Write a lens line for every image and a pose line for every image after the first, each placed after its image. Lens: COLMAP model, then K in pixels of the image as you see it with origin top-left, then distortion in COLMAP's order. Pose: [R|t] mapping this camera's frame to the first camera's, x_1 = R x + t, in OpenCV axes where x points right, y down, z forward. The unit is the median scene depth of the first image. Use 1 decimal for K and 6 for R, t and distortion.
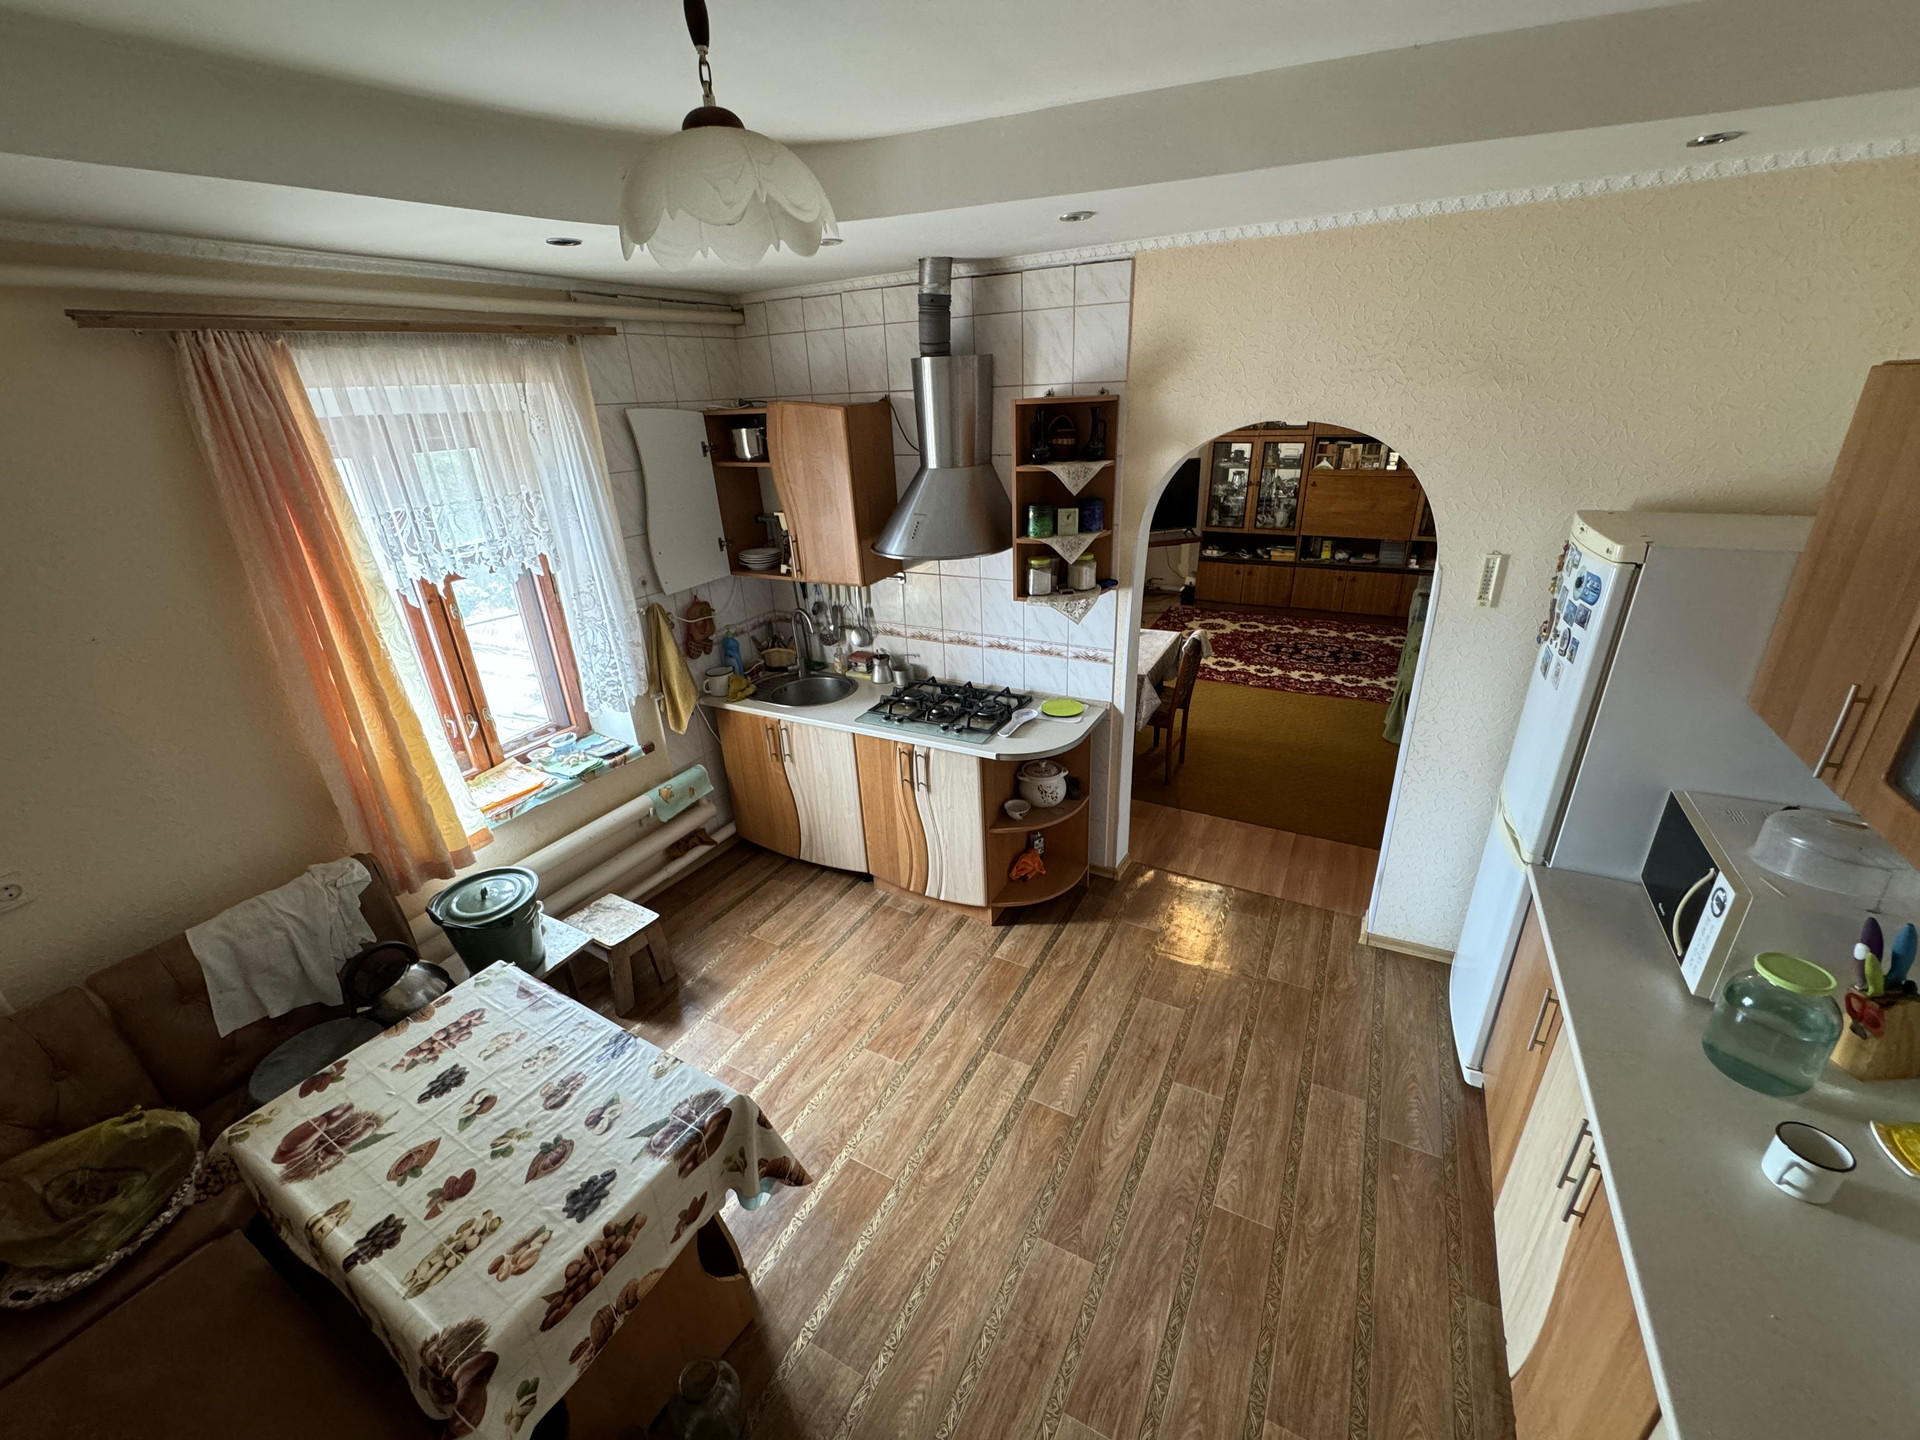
lens RADIAL K [[766.4, 0, 959.3], [0, 766.4, 719.2], [0, 0, 1]] dist [0.000462, 0.000750]
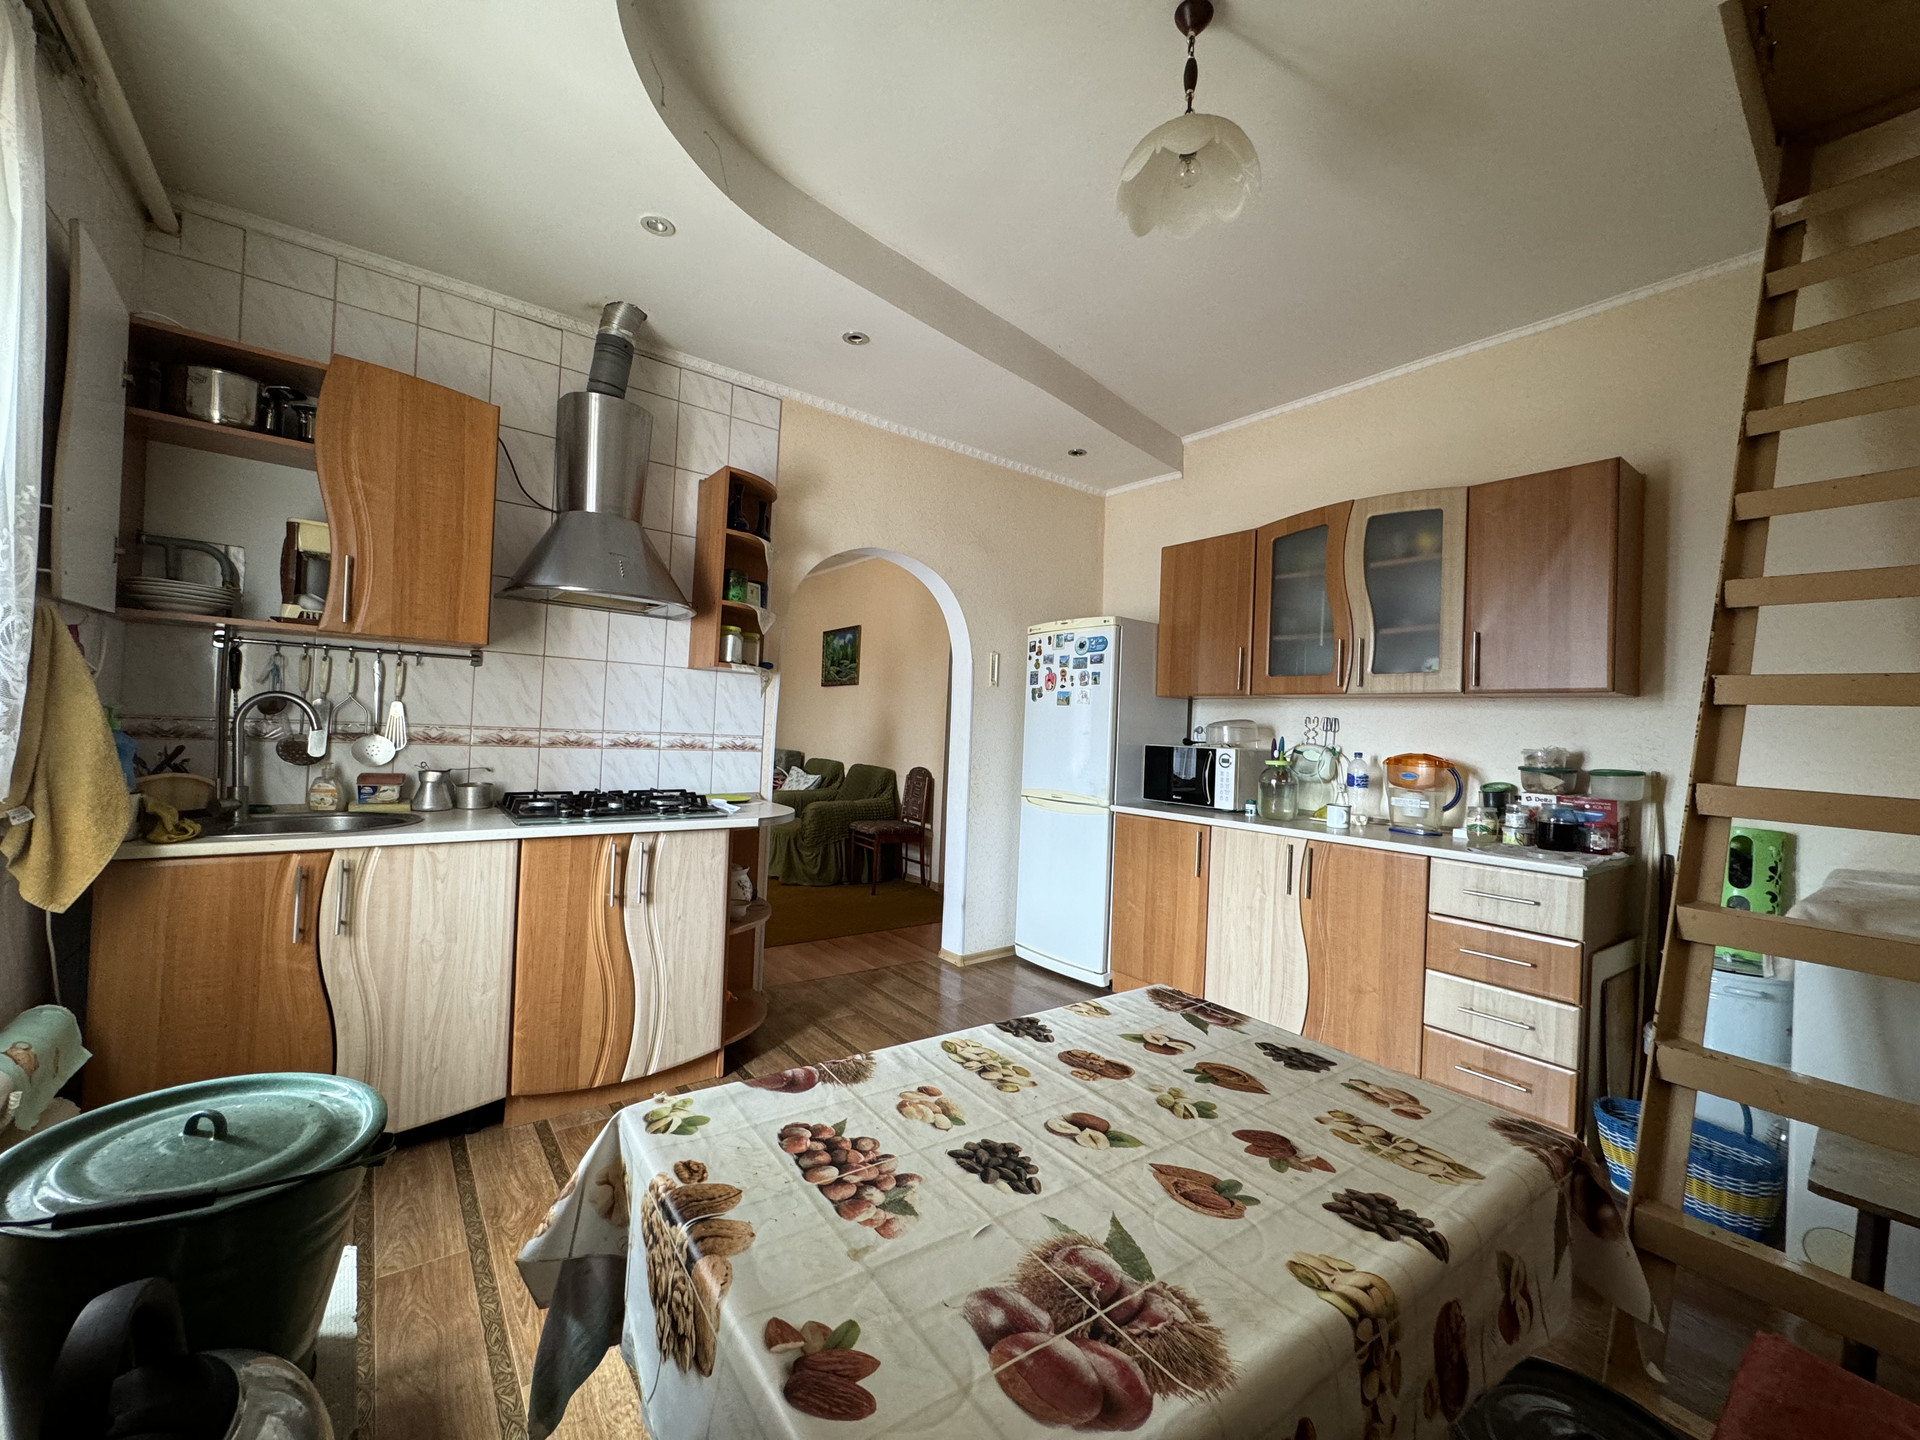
lens RADIAL K [[766.4, 0, 953.0], [0, 766.4, 725.2], [0, 0, 1]] dist [0.000462, 0.000750]
pose [[0.404440, 0.068456, 0.911999, -0.751858], [0.303391, 0.930685, -0.204402, 0.217131], [-0.862776, 0.359360, 0.355638, 0.523169]]
